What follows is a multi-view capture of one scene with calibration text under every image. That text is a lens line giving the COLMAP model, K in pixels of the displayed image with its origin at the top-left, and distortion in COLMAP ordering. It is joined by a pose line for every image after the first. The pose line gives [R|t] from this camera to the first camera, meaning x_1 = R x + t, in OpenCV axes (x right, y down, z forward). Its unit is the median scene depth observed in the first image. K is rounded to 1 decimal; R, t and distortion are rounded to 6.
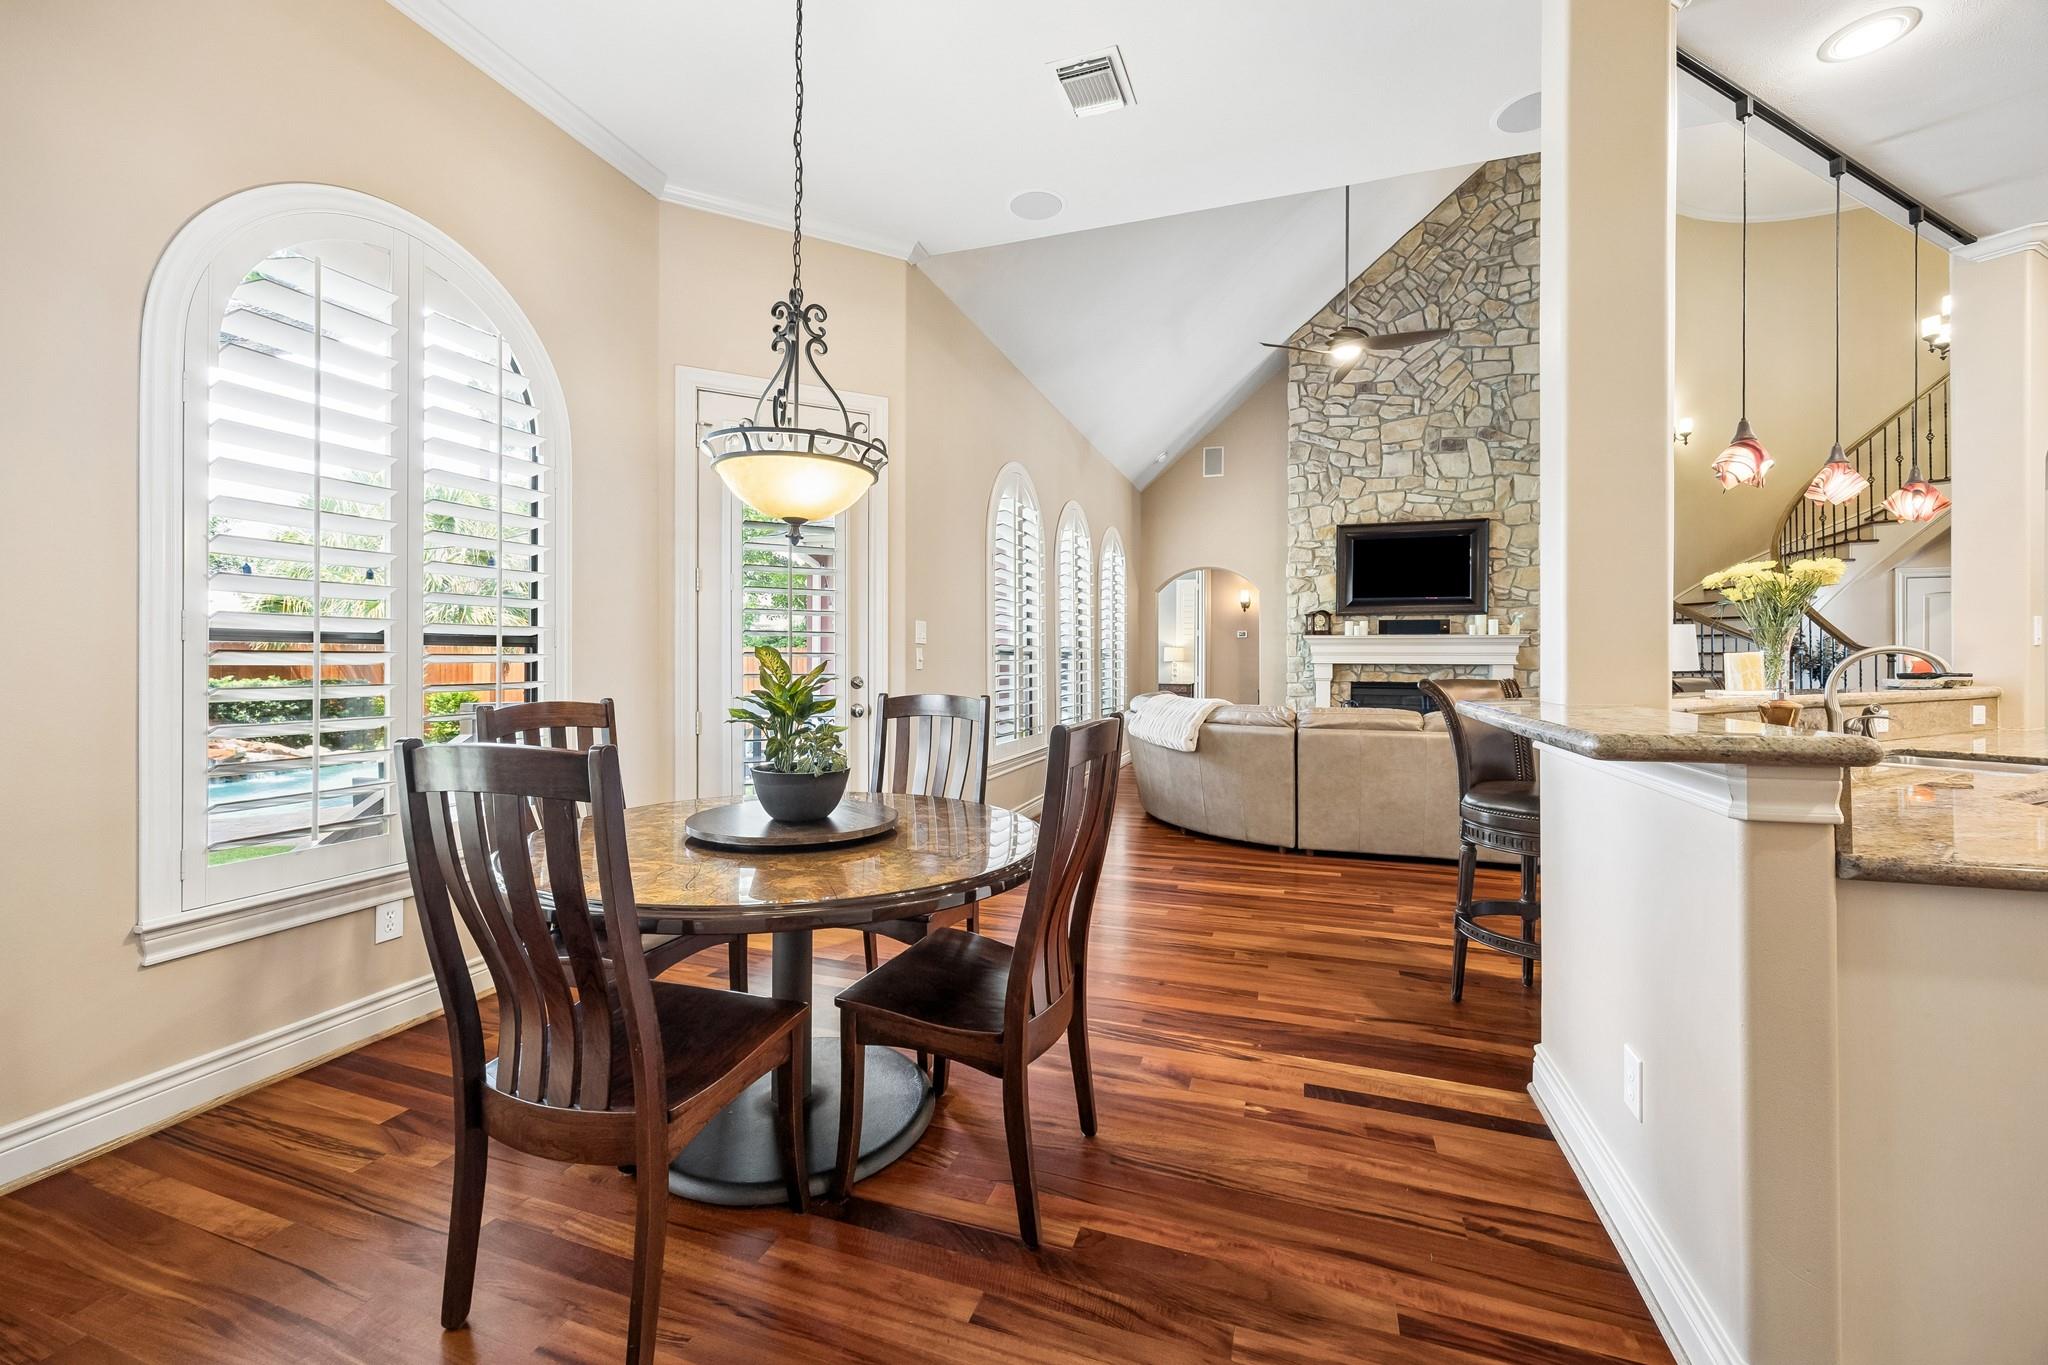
lens RADIAL K [[783.6, 0, 1021.1], [0, 783.6, 668.8], [0, 0, 1]] dist [-0.002734, -0.001010]
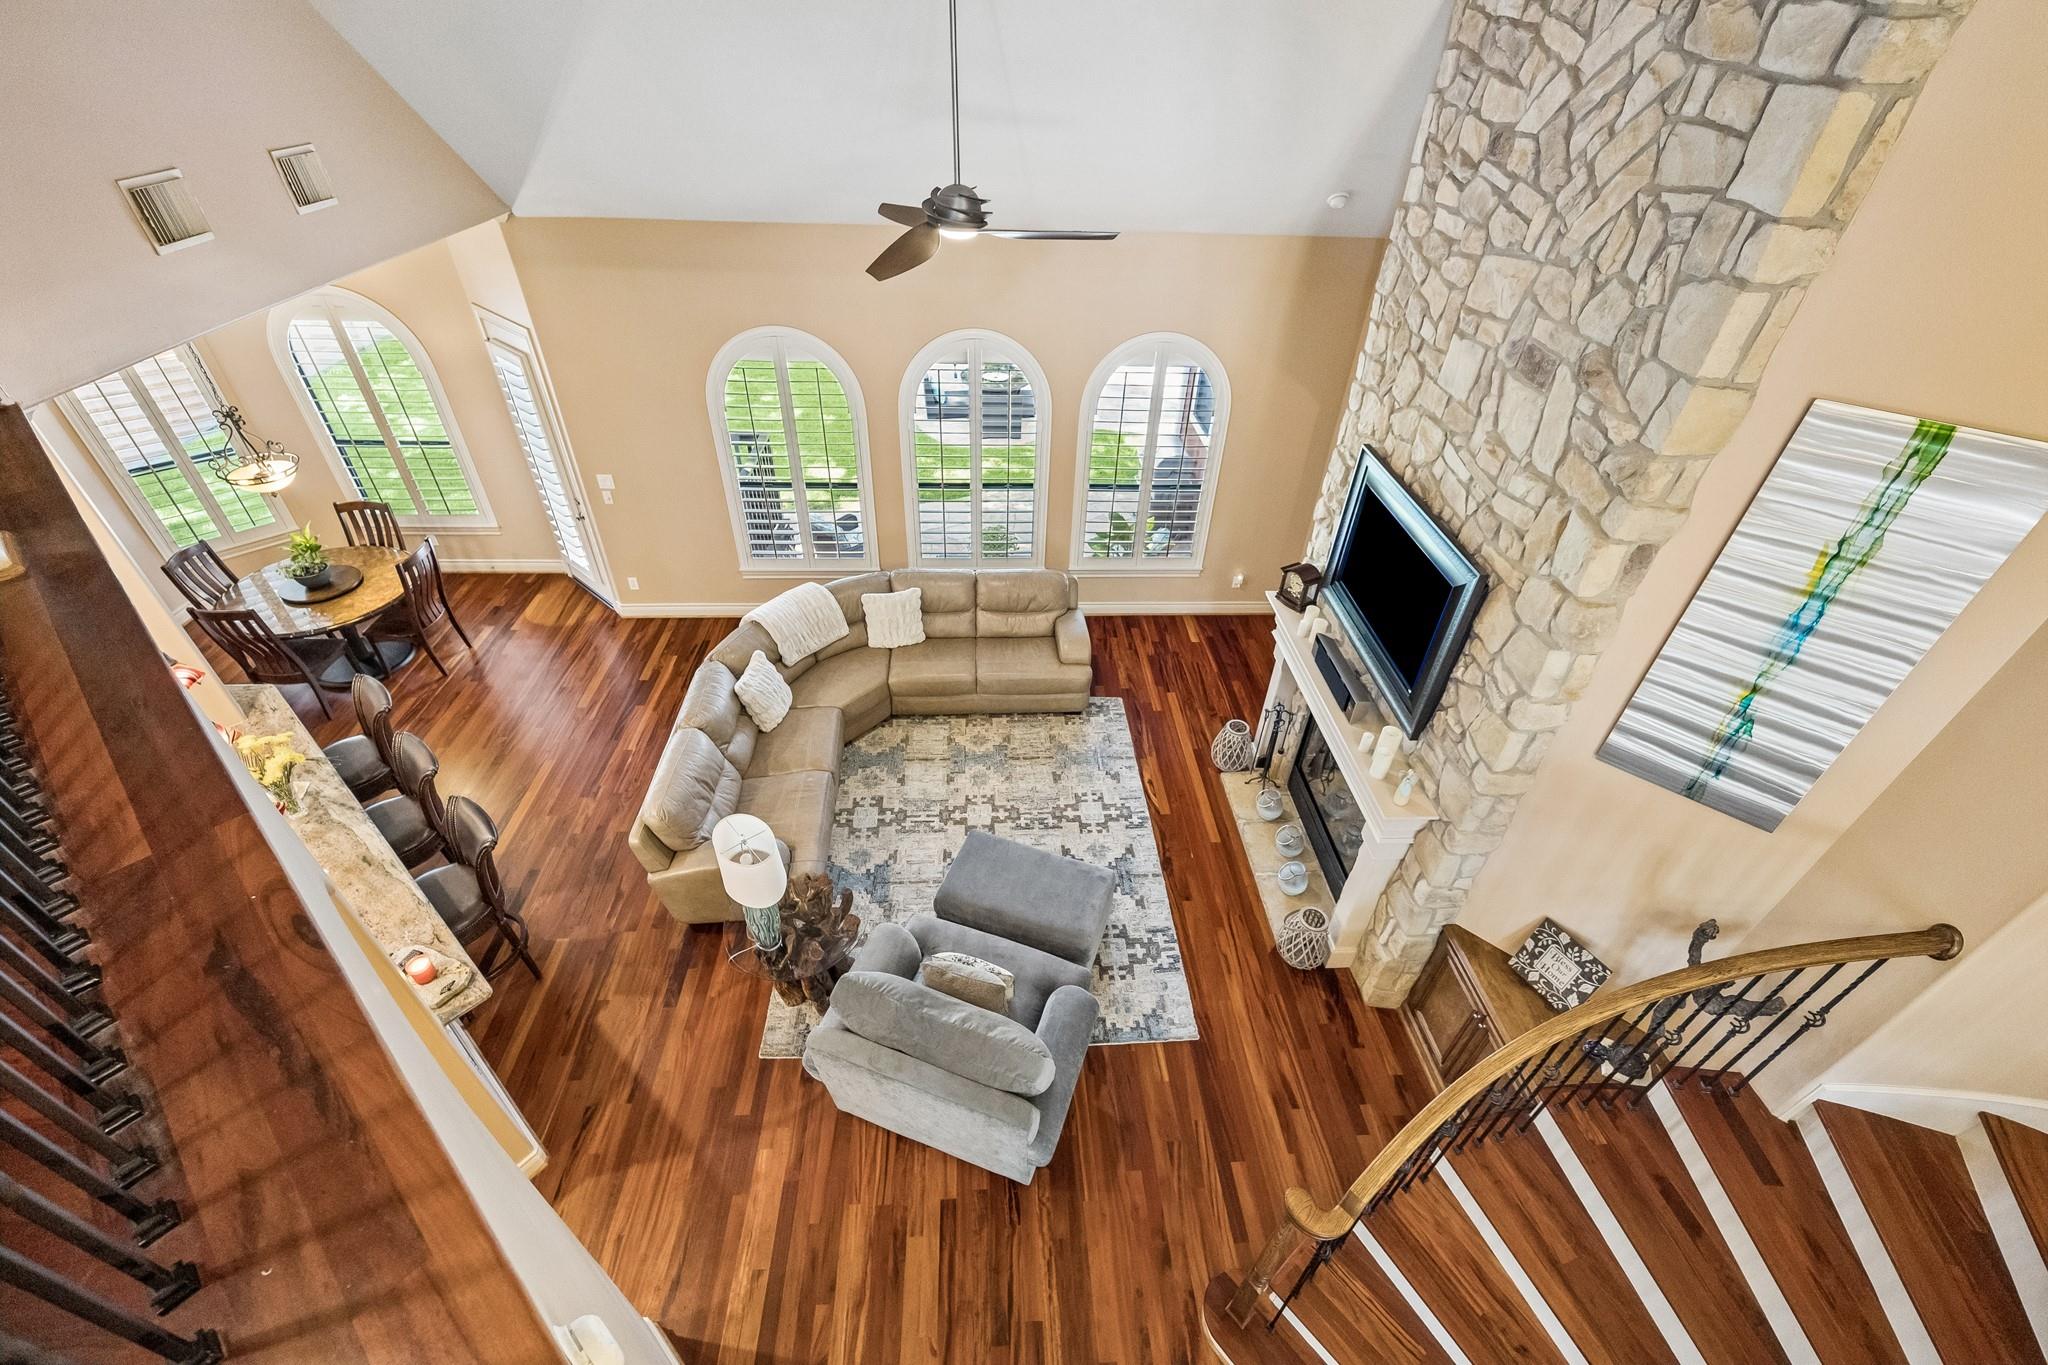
lens RADIAL K [[816.7, 0, 1035.8], [0, 816.7, 673.9], [0, 0, 1]] dist [0.005910, -0.000773]
pose [[0.398031, 0.570021, -0.718782, 0.836060], [-0.046421, 0.795034, 0.604785, -0.400600], [0.916197, -0.207356, 0.342909, 0.602220]]
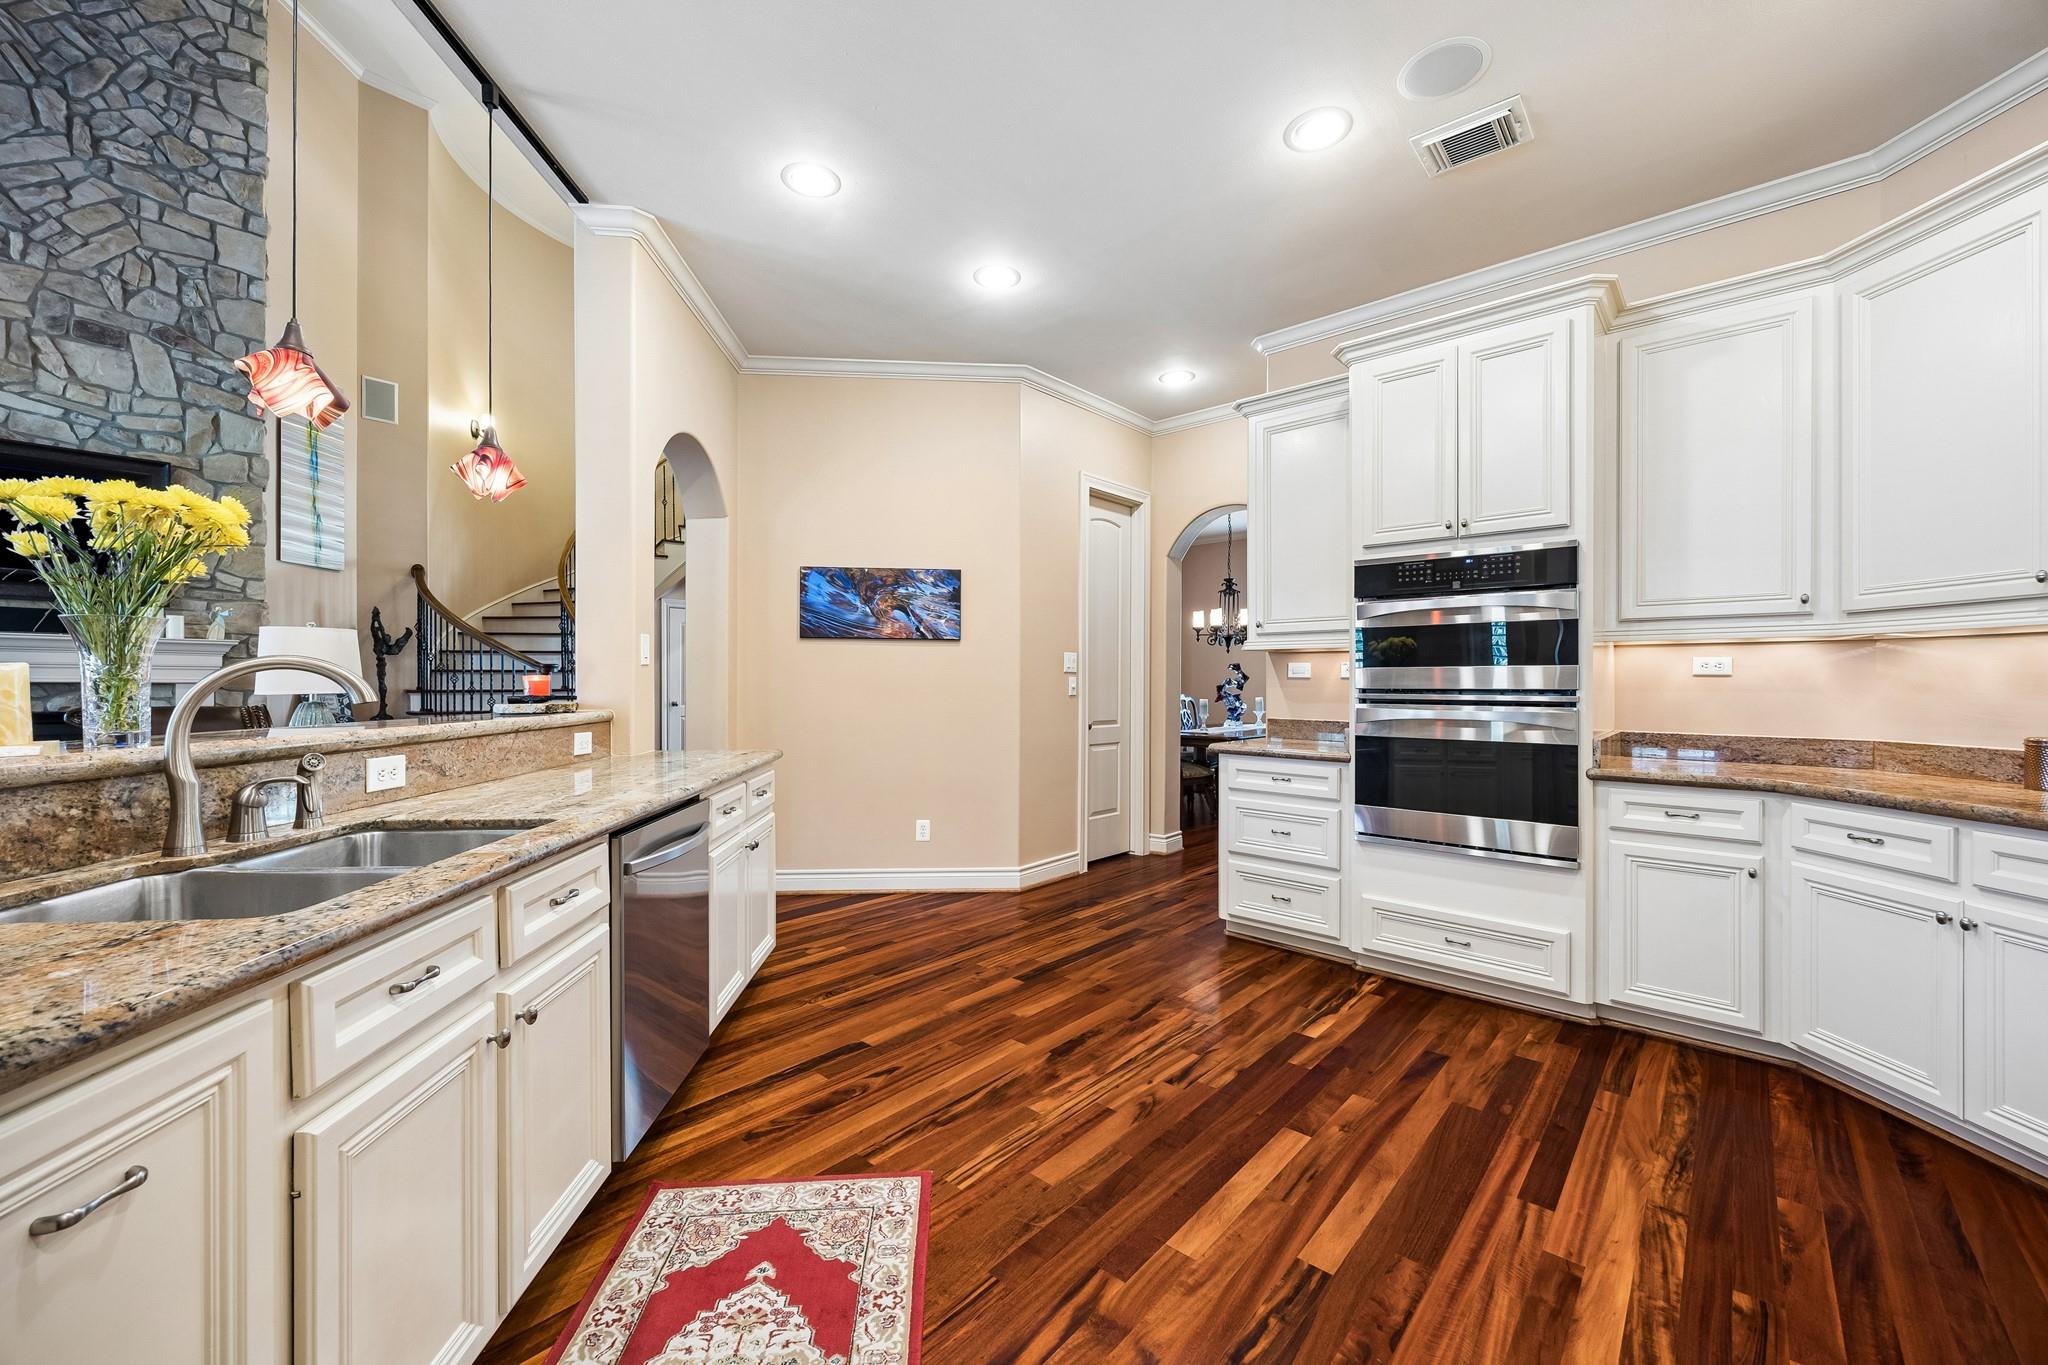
lens RADIAL K [[783.6, 0, 1031.9], [0, 783.6, 687.2], [0, 0, 1]] dist [-0.002734, -0.001010]
pose [[0.364662, -0.008481, 0.931101, 0.242559], [0.004763, 0.999962, 0.007242, -0.004056], [-0.931128, 0.001794, 0.364689, 0.077673]]
